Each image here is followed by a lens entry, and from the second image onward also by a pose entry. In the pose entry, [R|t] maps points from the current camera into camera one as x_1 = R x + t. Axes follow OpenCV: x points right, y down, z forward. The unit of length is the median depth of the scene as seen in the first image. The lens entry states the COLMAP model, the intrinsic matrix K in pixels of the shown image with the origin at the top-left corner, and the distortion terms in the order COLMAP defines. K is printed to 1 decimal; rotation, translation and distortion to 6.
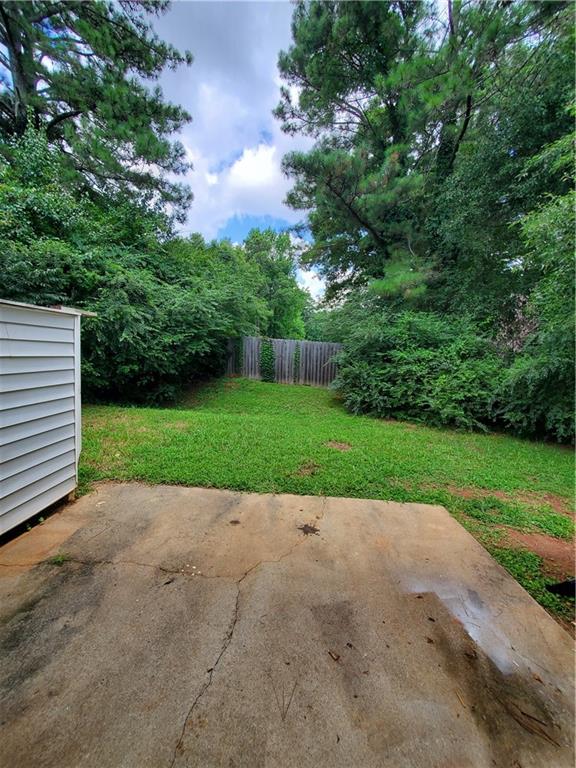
lens RADIAL K [[305.5, 0, 287.0], [0, 305.5, 382.4], [0, 0, 1]] dist [0.003149, 0.000461]
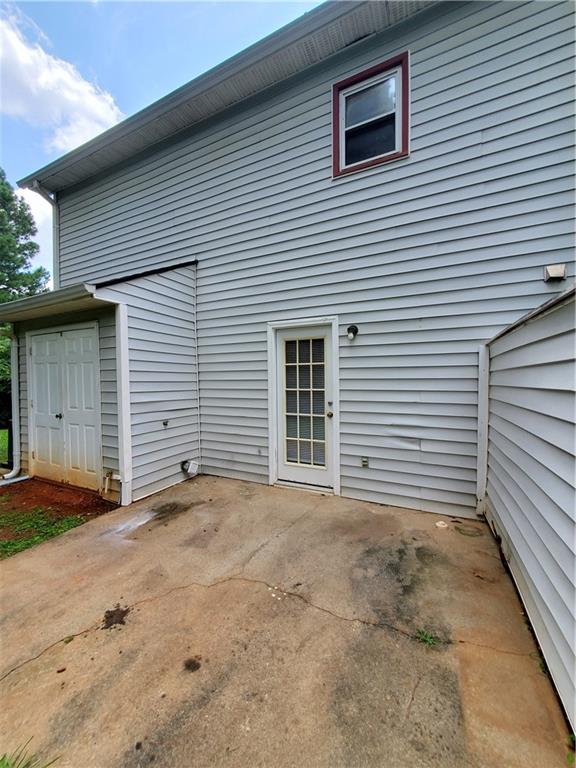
lens RADIAL K [[305.5, 0, 284.6], [0, 305.5, 384.3], [0, 0, 1]] dist [0.003149, 0.000461]
pose [[-0.921122, -0.033189, 0.387856, -0.838480], [0.015221, 0.992526, 0.121079, -0.209274], [-0.388976, 0.117432, -0.913733, 2.180579]]
